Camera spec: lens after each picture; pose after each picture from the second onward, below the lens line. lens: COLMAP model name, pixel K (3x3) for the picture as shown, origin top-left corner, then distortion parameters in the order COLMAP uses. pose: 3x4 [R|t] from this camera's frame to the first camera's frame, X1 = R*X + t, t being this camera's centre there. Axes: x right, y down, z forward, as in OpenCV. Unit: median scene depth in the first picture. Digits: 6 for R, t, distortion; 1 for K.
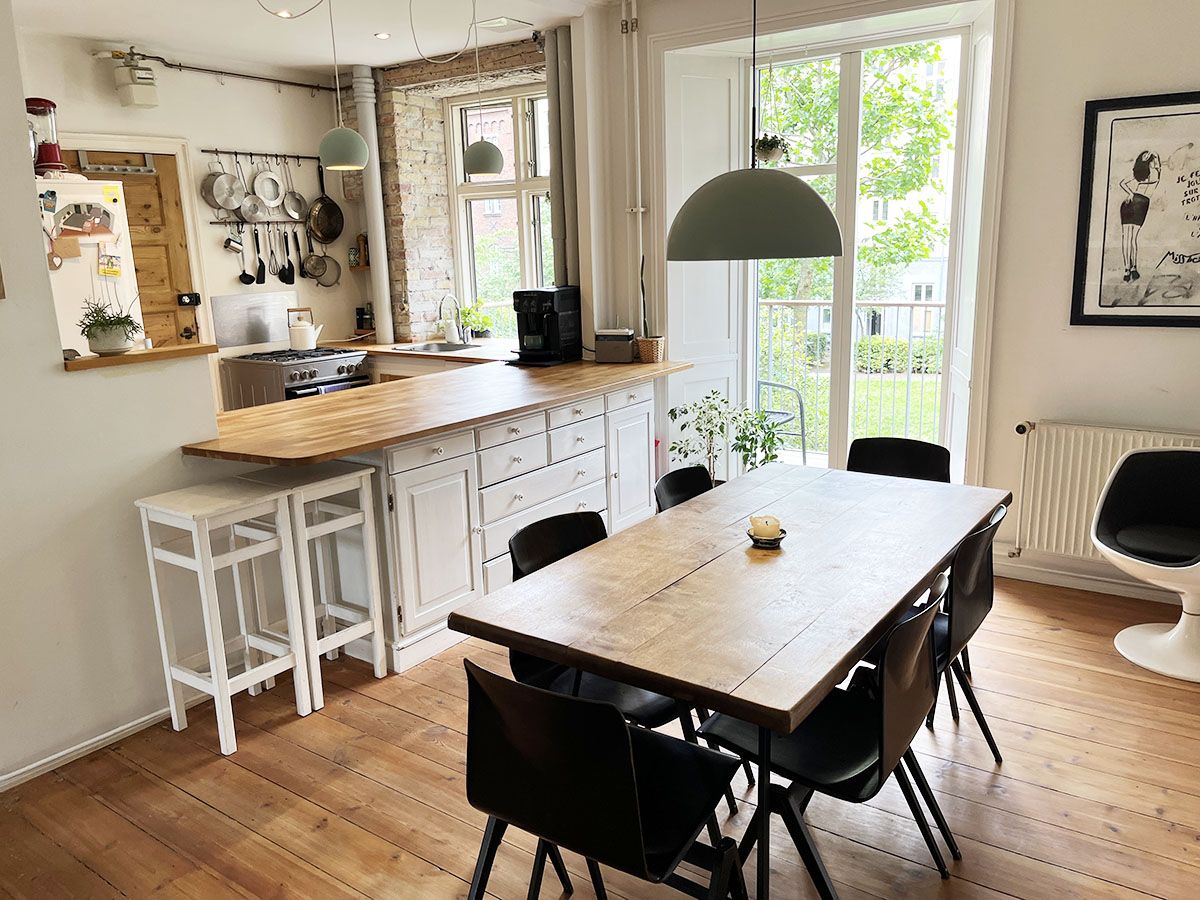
lens RADIAL K [[920.7, 0, 600.0], [0, 920.7, 450.0], [0, 0, 1]] dist [-0.006188, -0.001478]
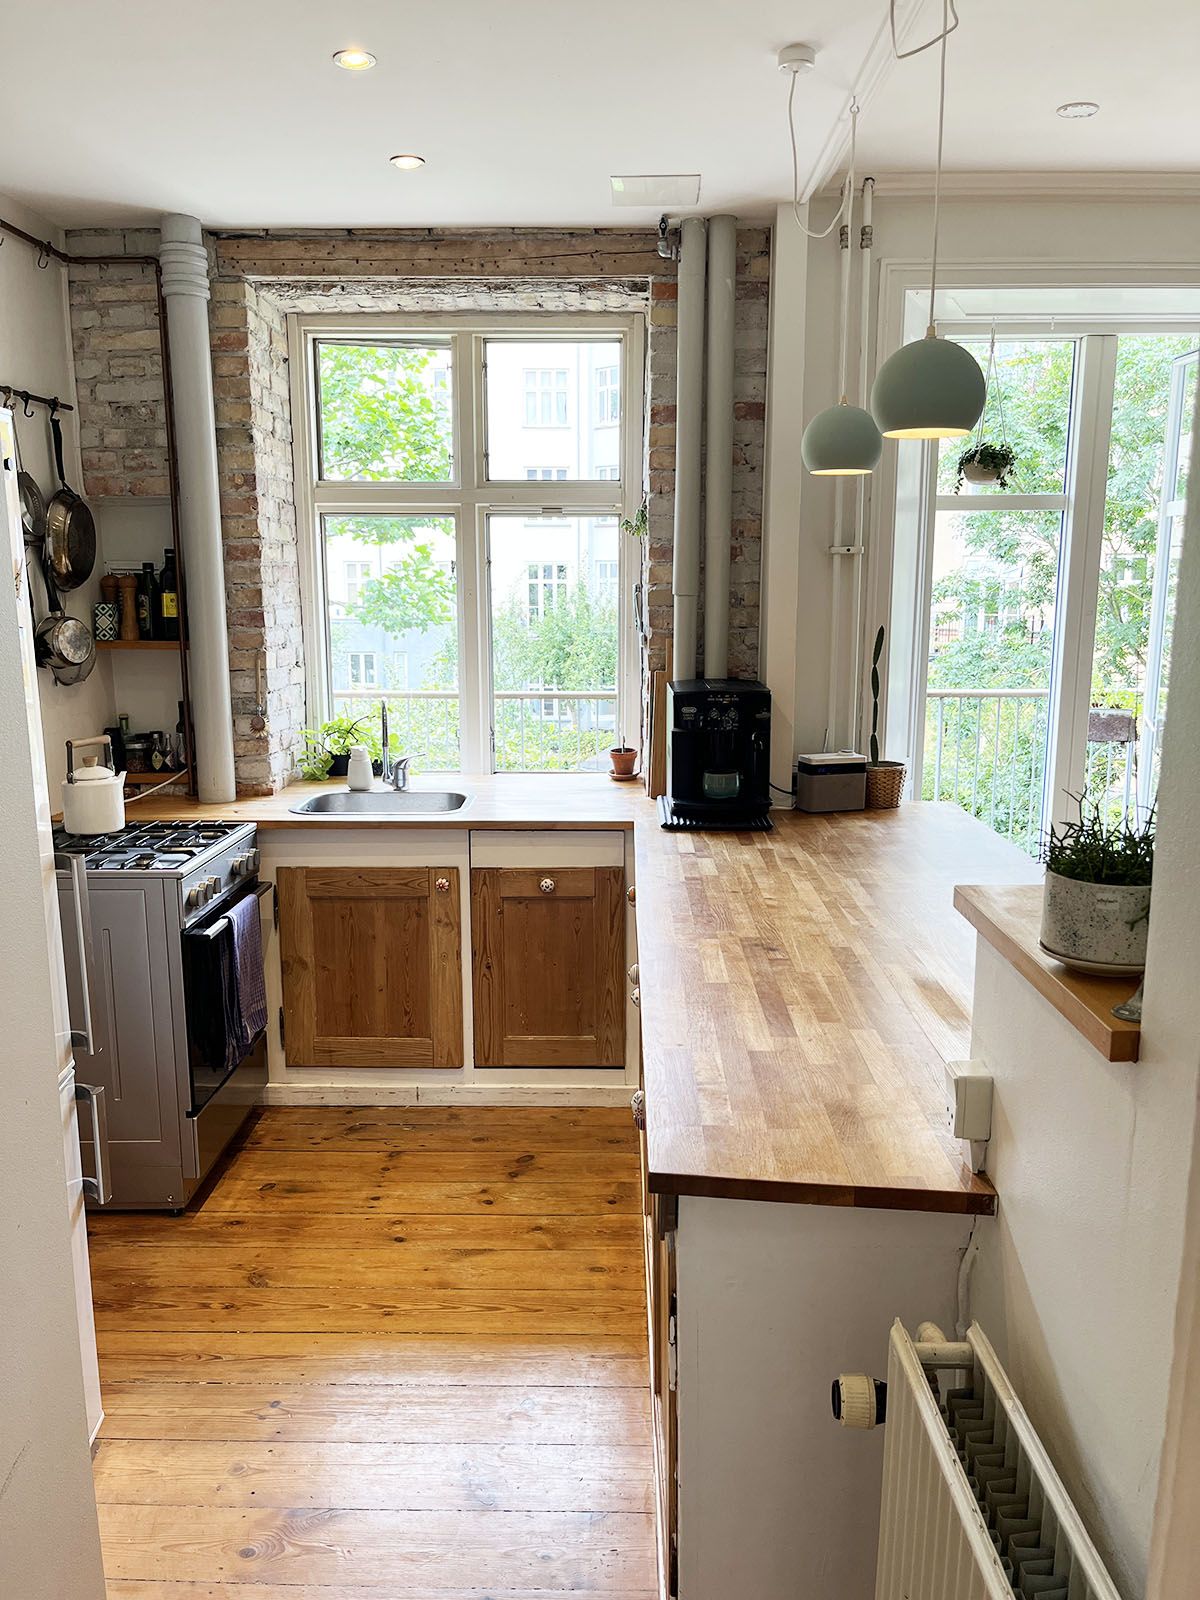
lens RADIAL K [[1210.0, 0, 600.0], [0, 1210.0, 800.0], [0, 0, 1]] dist [0.008345, 0.001597]
pose [[0.819524, -0.077365, 0.567799, -0.456347], [0.107798, 0.993968, -0.020157, -0.087230], [-0.562815, 0.077727, 0.822921, 0.391744]]
